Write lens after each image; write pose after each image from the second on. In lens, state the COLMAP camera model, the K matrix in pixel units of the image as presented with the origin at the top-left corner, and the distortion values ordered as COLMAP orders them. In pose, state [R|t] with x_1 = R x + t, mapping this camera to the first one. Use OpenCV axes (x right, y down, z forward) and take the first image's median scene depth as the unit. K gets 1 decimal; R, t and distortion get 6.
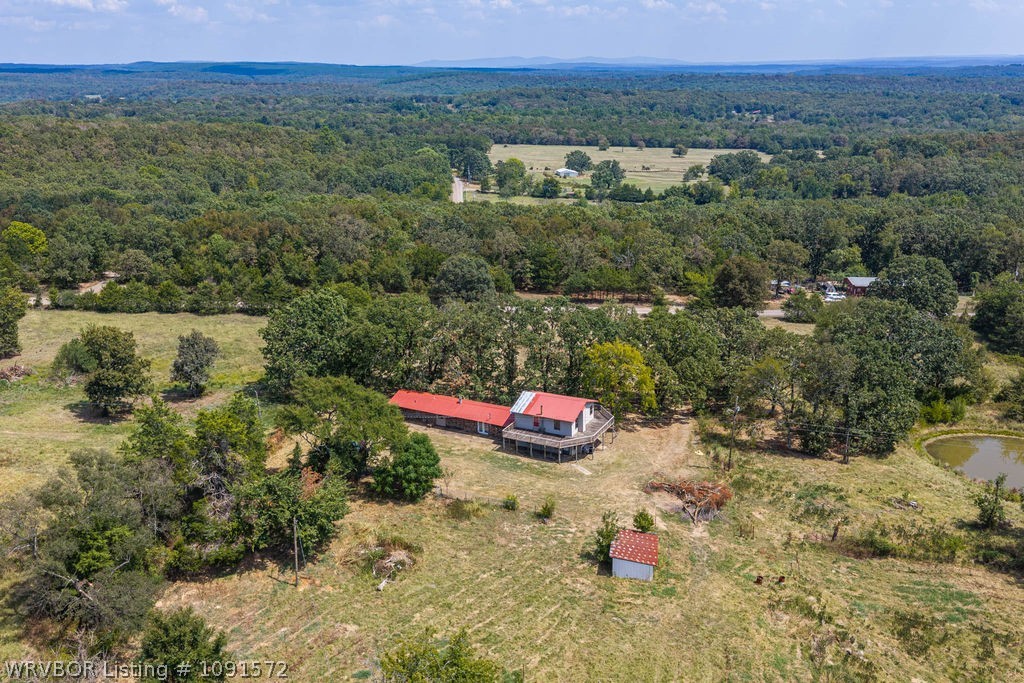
lens RADIAL K [[957.3, 0, 512.0], [0, 957.3, 341.5], [0, 0, 1]] dist [0.006299, -0.020200]
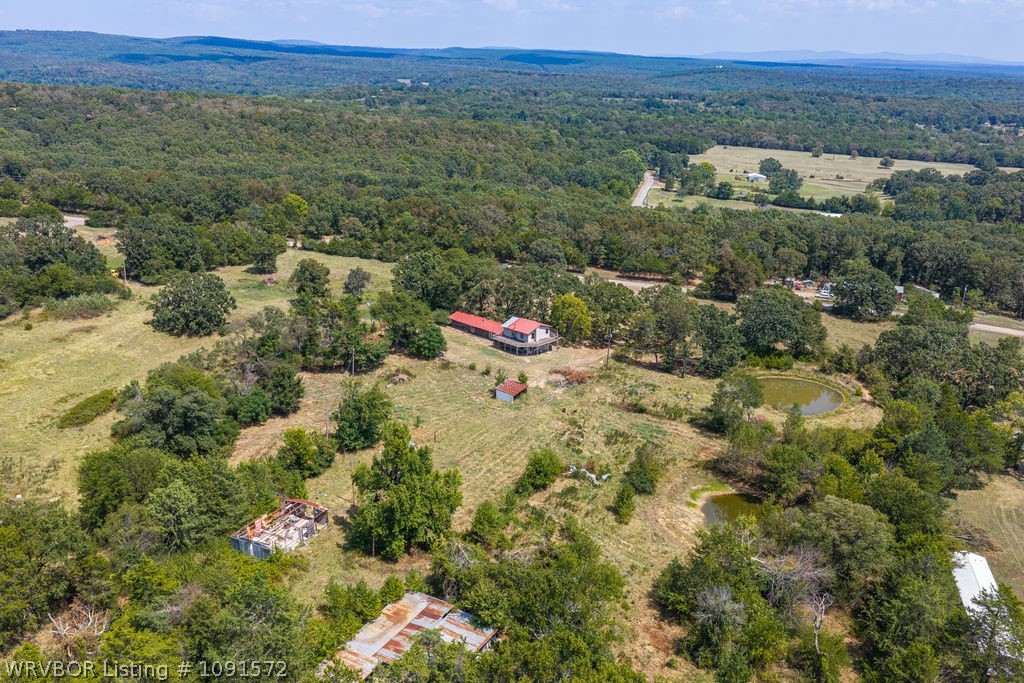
lens RADIAL K [[957.3, 0, 512.0], [0, 957.3, 341.5], [0, 0, 1]] dist [0.006299, -0.020200]
pose [[0.949976, 0.117393, -0.289420, 0.173629], [-0.111397, 0.993081, 0.037164, 0.010464], [0.291781, -0.003064, 0.956480, -0.229696]]
